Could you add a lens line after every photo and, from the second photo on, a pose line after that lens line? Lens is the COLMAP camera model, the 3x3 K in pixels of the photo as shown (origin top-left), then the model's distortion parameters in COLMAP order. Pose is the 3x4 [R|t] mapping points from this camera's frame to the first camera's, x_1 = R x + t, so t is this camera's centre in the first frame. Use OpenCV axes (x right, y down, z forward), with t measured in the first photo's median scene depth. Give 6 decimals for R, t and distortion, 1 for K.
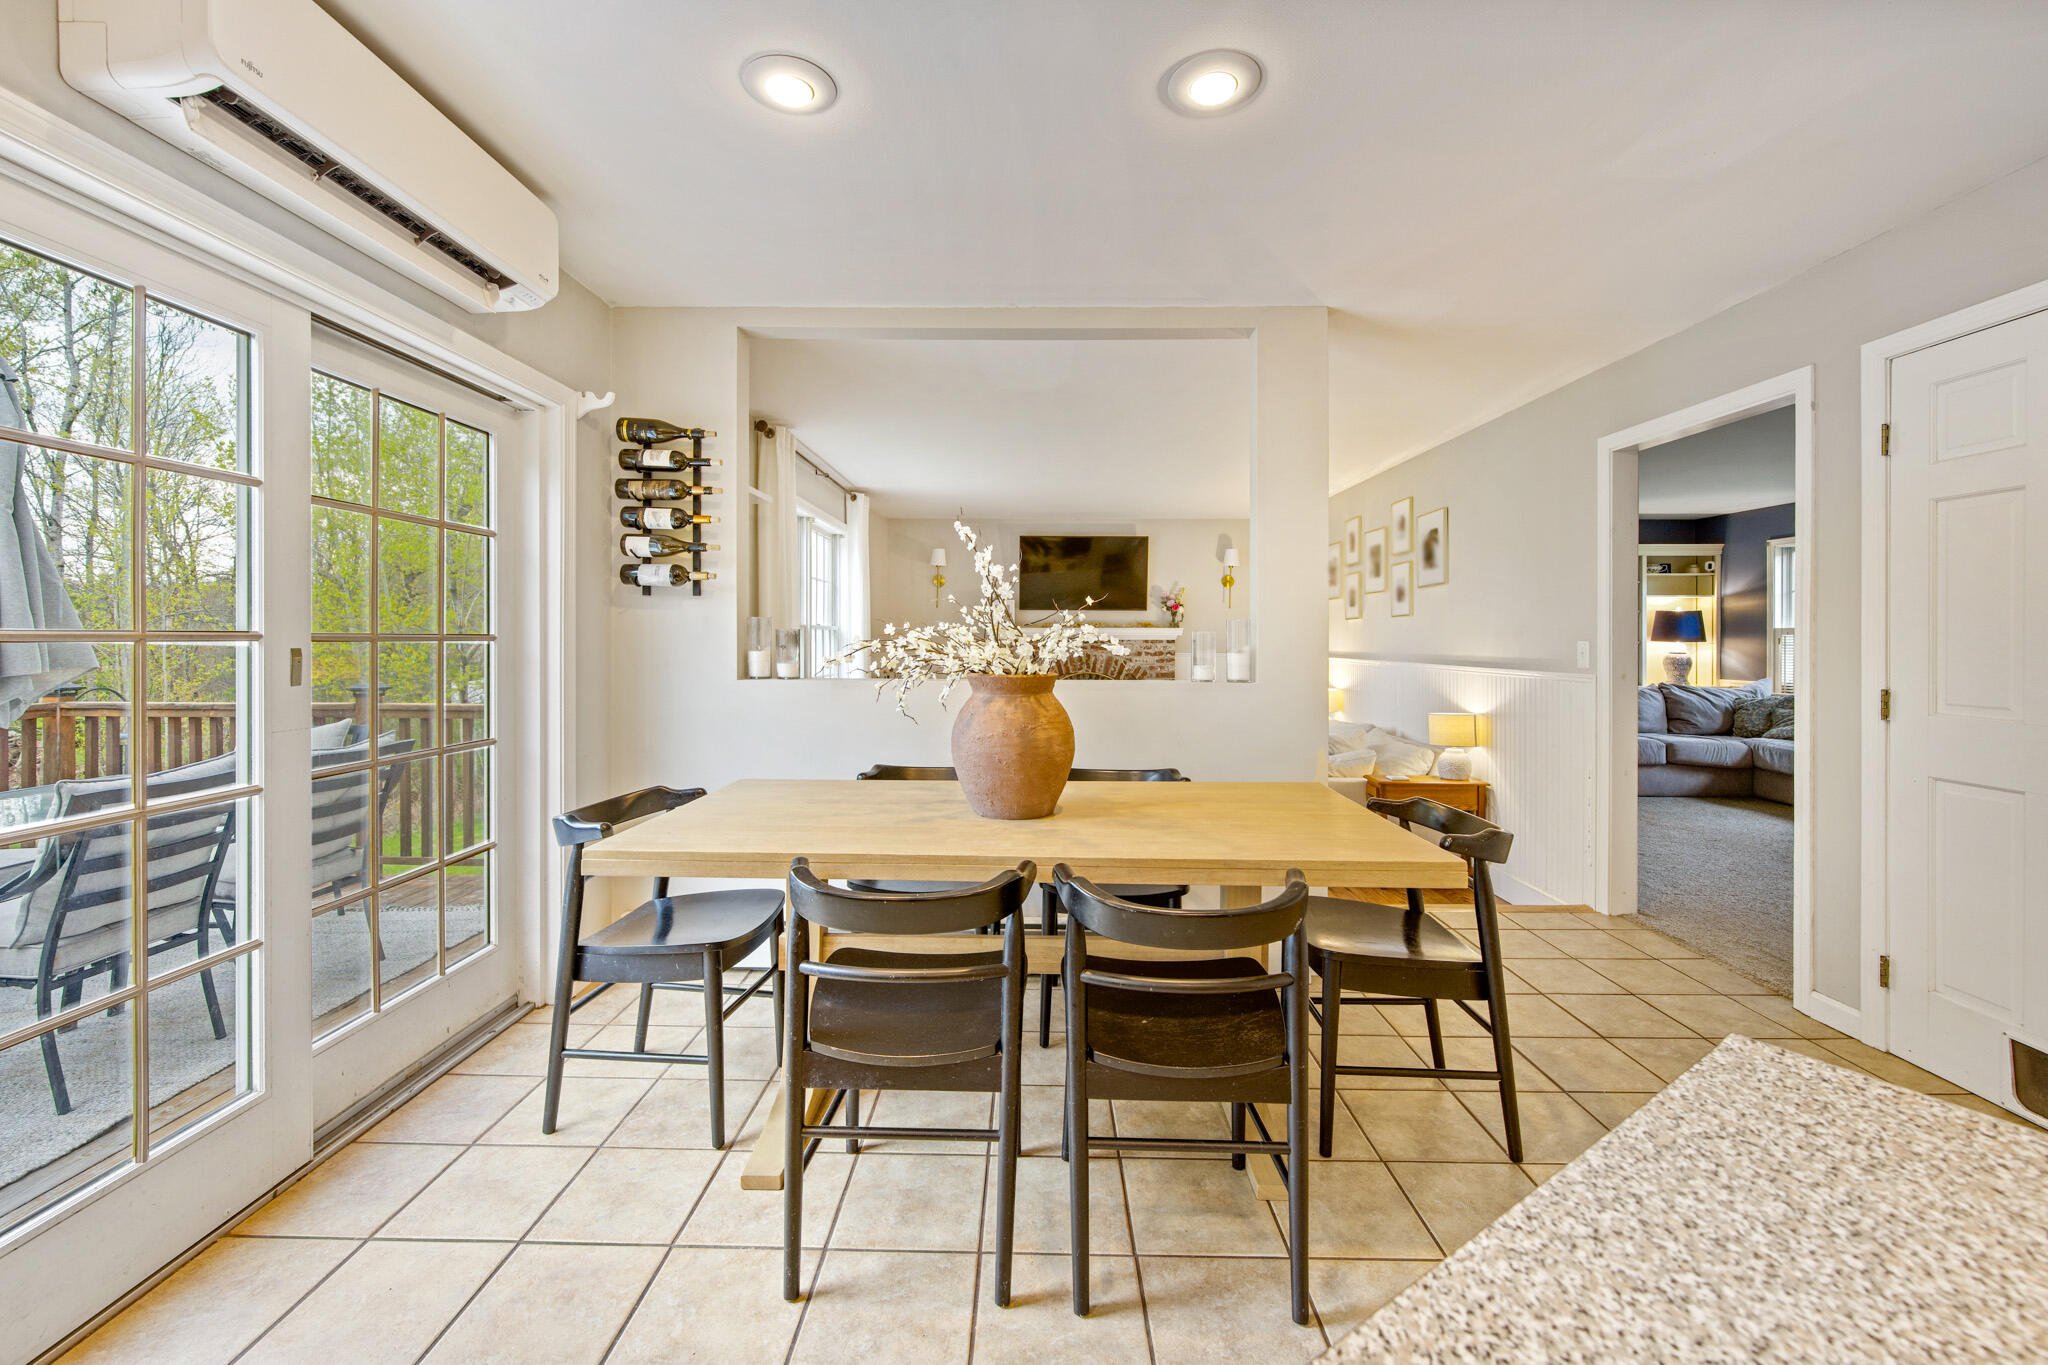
lens RADIAL K [[833.7, 0, 1019.5], [0, 833.7, 638.7], [0, 0, 1]] dist [-0.003601, 0.001452]
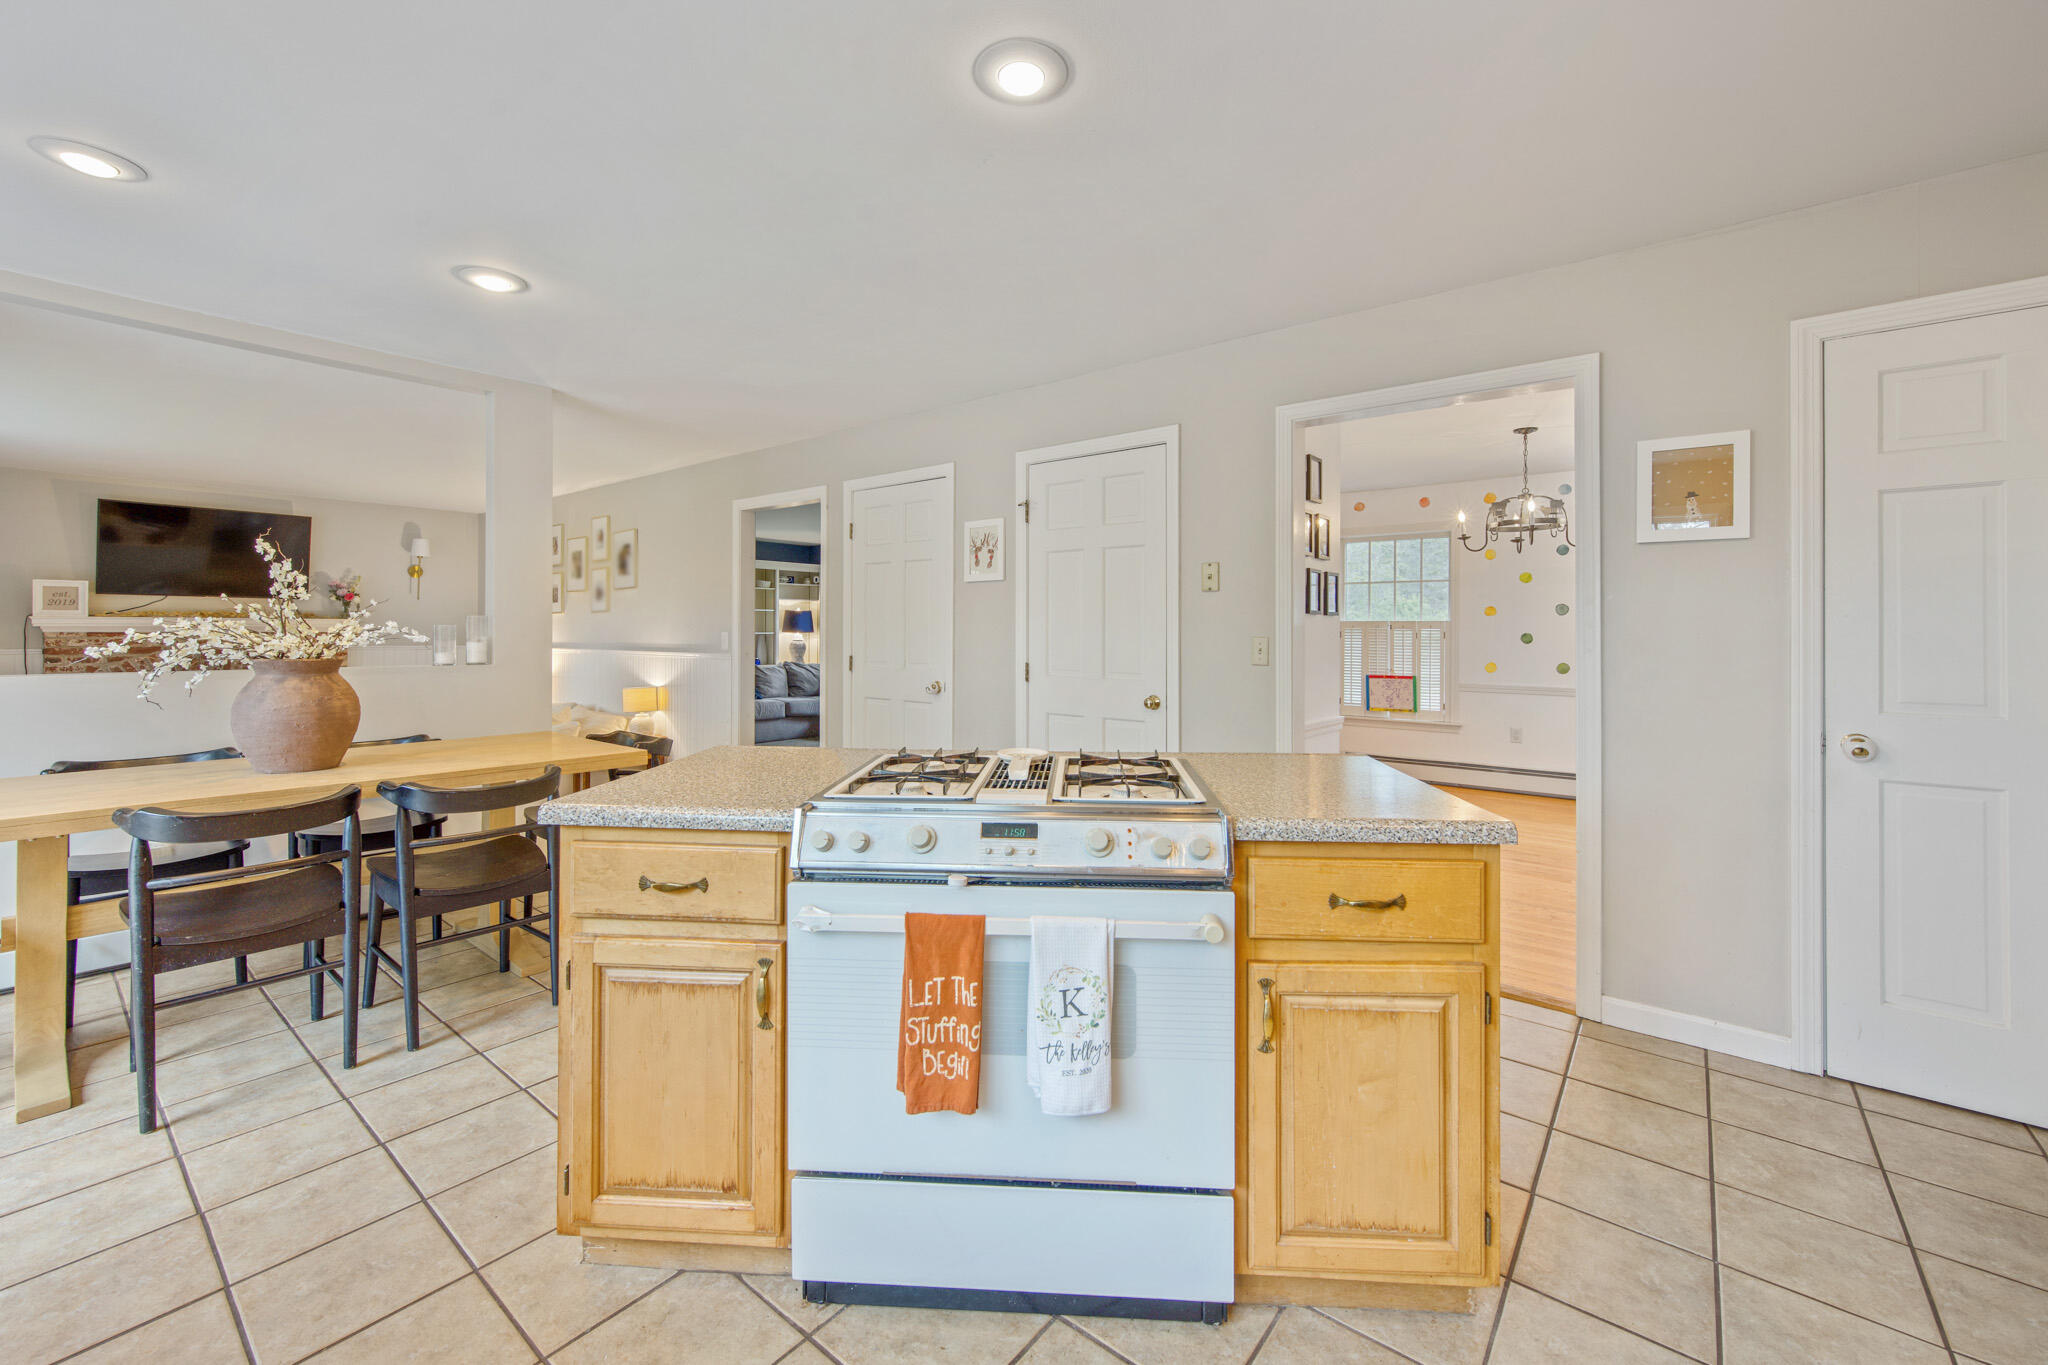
lens RADIAL K [[833.7, 0, 1024.8], [0, 833.7, 626.3], [0, 0, 1]] dist [-0.003601, 0.001452]
pose [[0.612881, 0.003076, 0.790169, -0.102096], [0.000549, 0.999991, -0.004319, -0.000295], [-0.790175, 0.003081, 0.612874, -0.196942]]
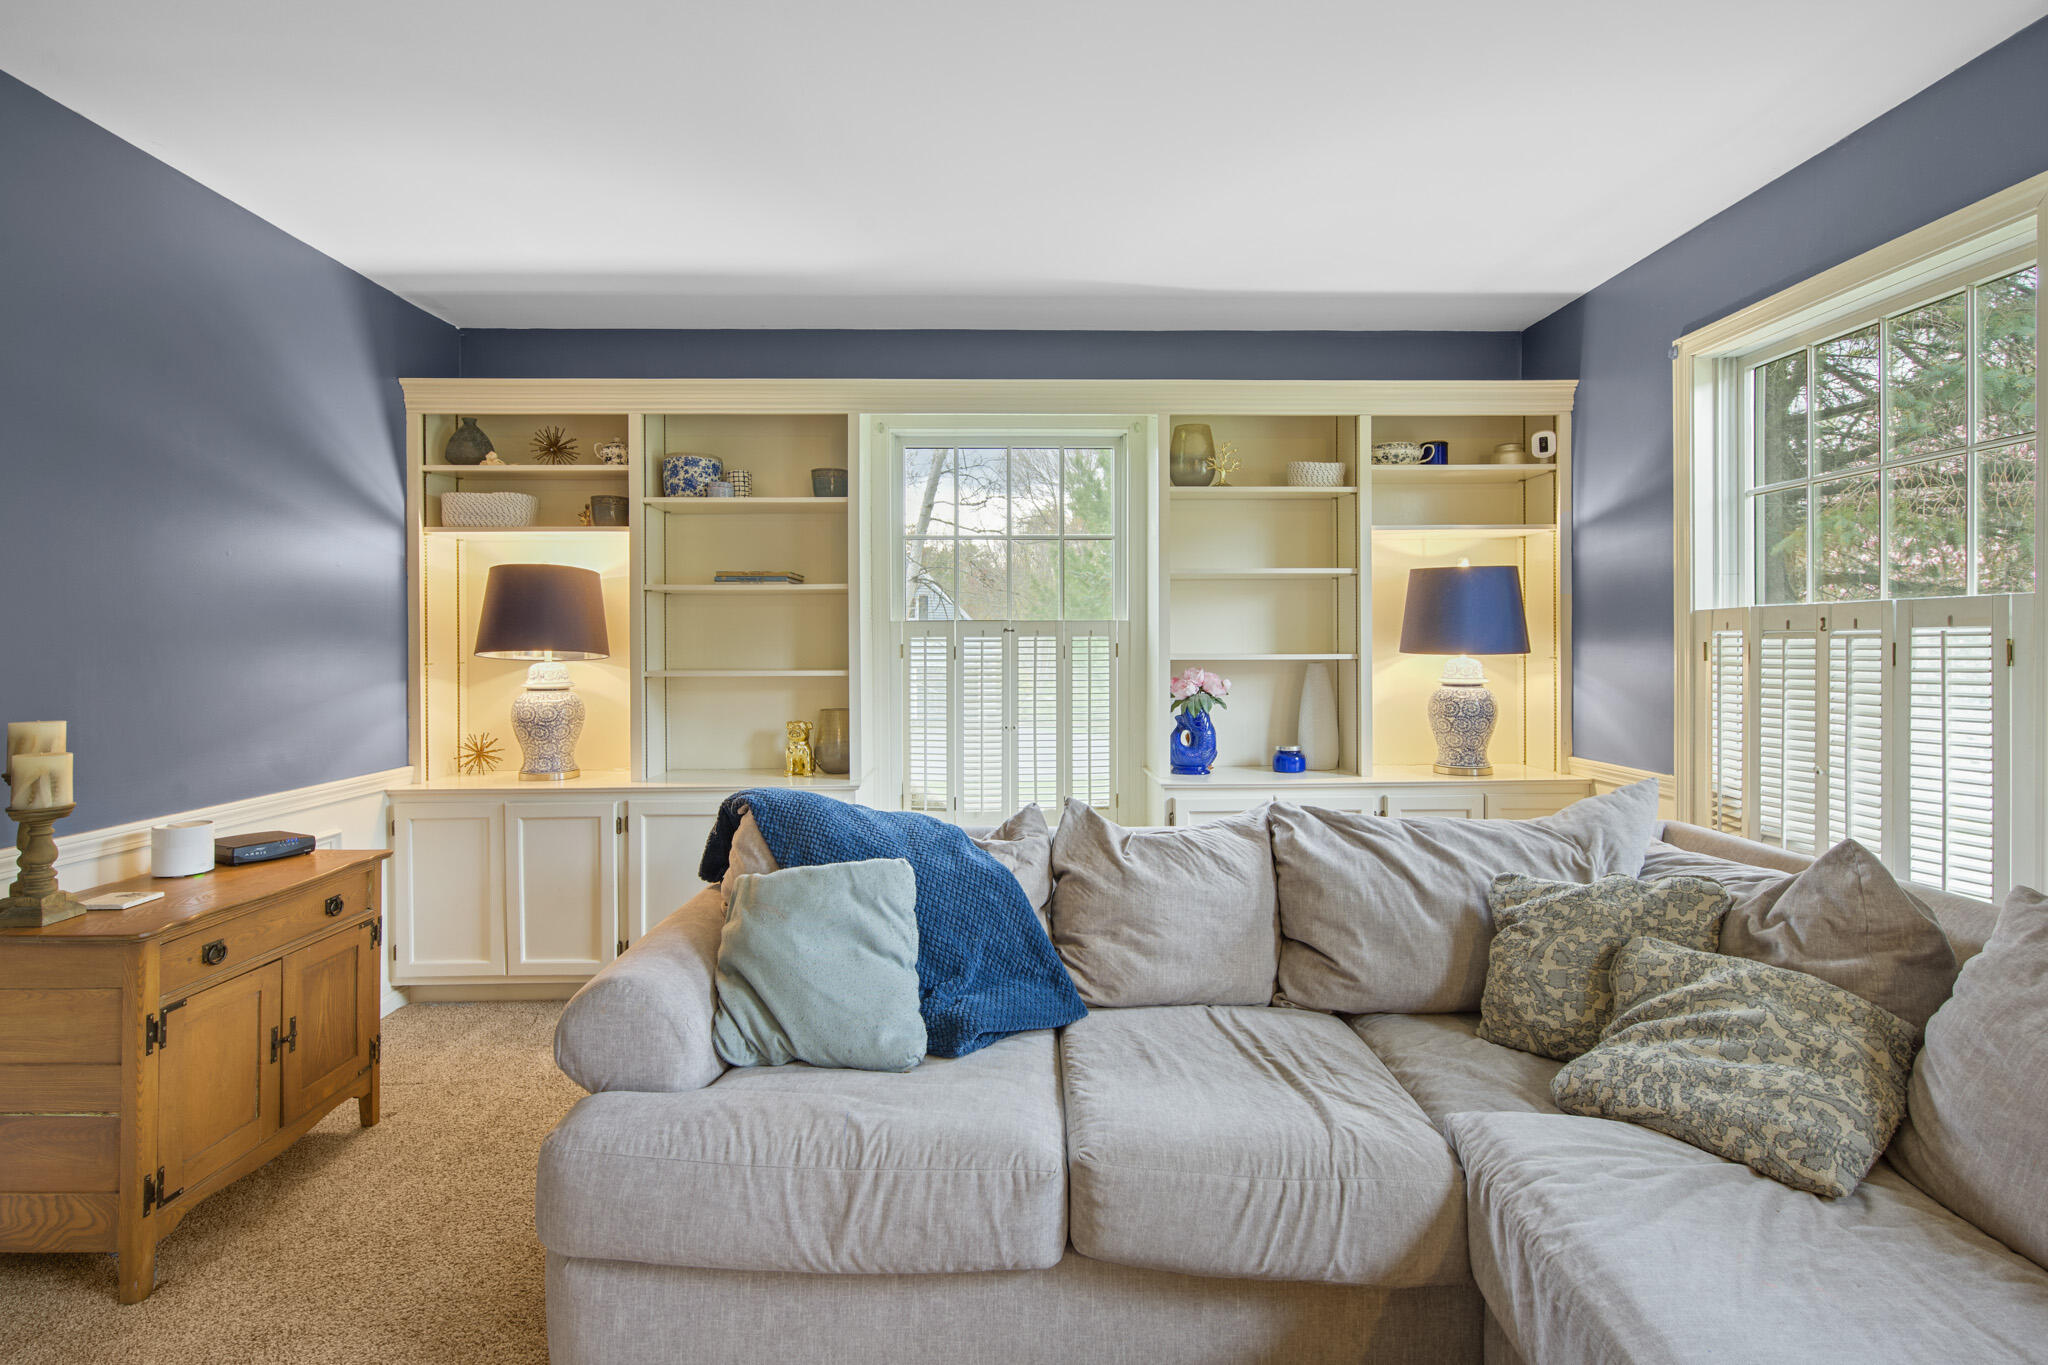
lens RADIAL K [[942.2, 0, 1031.5], [0, 942.2, 640.3], [0, 0, 1]] dist [0.001209, 0.001726]
pose [[0.999528, -0.003916, 0.030472, 0.705541], [0.003972, 0.999991, -0.001786, -0.002336], [-0.030465, 0.001906, 0.999534, 0.709475]]
